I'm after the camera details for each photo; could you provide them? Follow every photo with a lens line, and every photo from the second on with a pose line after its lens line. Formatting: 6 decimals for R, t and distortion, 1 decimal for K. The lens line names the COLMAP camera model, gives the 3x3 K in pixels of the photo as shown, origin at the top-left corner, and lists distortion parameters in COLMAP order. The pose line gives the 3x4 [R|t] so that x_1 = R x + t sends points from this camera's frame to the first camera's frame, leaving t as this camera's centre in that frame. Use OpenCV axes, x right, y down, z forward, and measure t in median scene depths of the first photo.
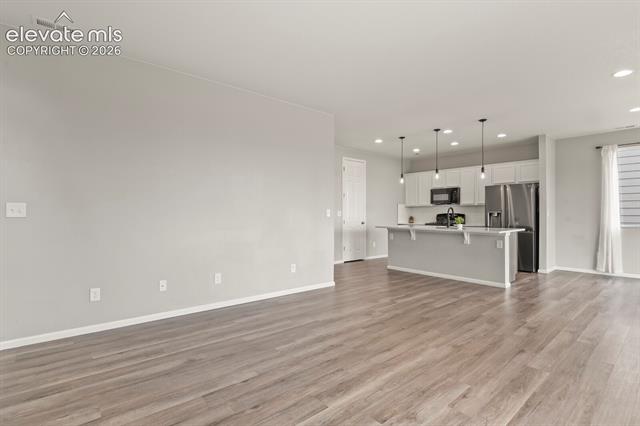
lens RADIAL K [[310.8, 0, 319.5], [0, 310.8, 211.9], [0, 0, 1]] dist [-0.013791, -0.001303]
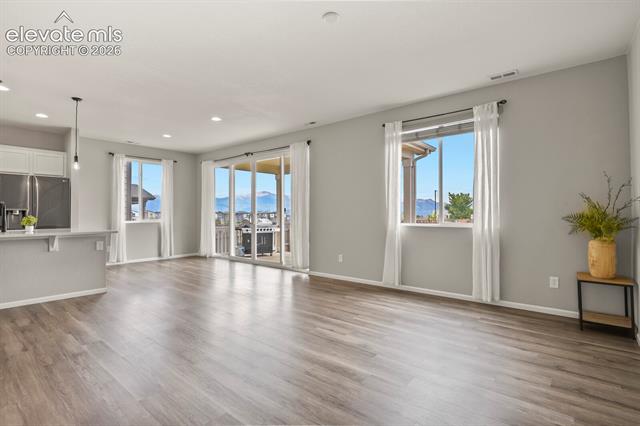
lens RADIAL K [[310.8, 0, 319.5], [0, 310.8, 211.9], [0, 0, 1]] dist [-0.013791, -0.001303]
pose [[-0.173157, 0.001568, 0.984893, -0.360037], [-0.008422, 0.999960, -0.003072, 0.002343], [-0.984858, -0.008826, -0.173136, 0.454451]]
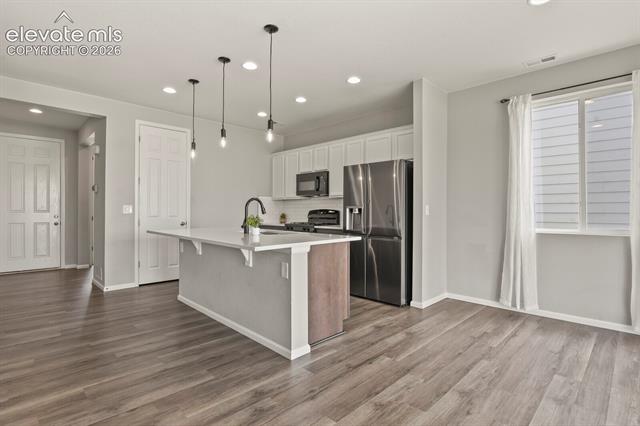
lens RADIAL K [[315.8, 0, 320.0], [0, 315.8, 213.0], [0, 0, 1]] dist [-0.015597, -0.000766]
pose [[0.997093, 0.001485, 0.076176, 0.518781], [-0.002549, 0.999900, 0.013875, 0.004108], [-0.076147, -0.014029, 0.996998, 0.423746]]
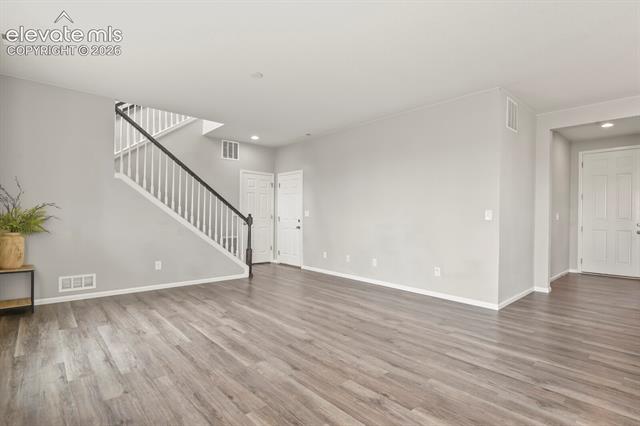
lens RADIAL K [[317.6, 0, 318.7], [0, 317.6, 215.1], [0, 0, 1]] dist [-0.014589, -0.000856]
pose [[0.021977, -0.003547, -0.999752, 0.714109], [-0.001563, 0.999992, -0.003582, 0.006066], [0.999757, 0.001641, 0.021971, 0.475267]]
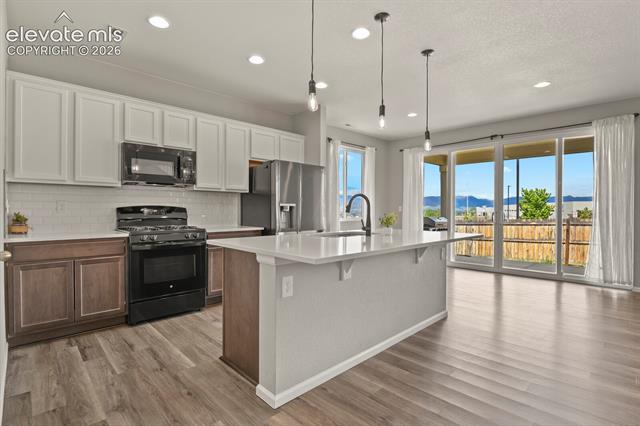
lens RADIAL K [[310.8, 0, 319.5], [0, 310.8, 211.9], [0, 0, 1]] dist [-0.013791, -0.001303]
pose [[-0.063031, -0.008399, 0.997976, -0.058650], [-0.011287, 0.999907, 0.007702, 0.010582], [-0.997948, -0.010779, -0.063120, 1.133124]]
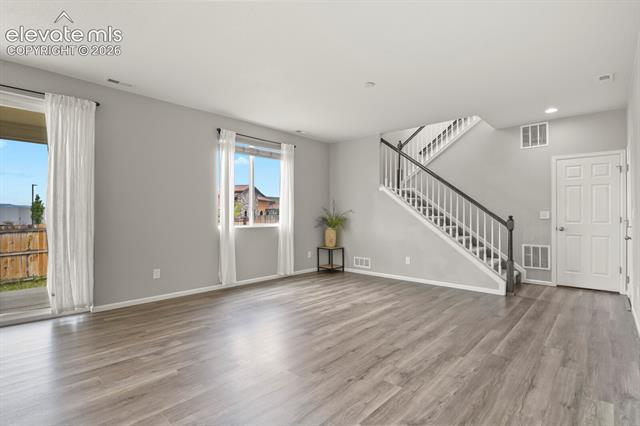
lens RADIAL K [[310.2, 0, 319.0], [0, 310.2, 213.9], [0, 0, 1]] dist [-0.013684, -0.001024]
pose [[-0.993486, -0.004849, -0.113853, 0.251846], [-0.002922, 0.999850, -0.017086, 0.009121], [0.113918, -0.016642, -0.993351, 1.002484]]
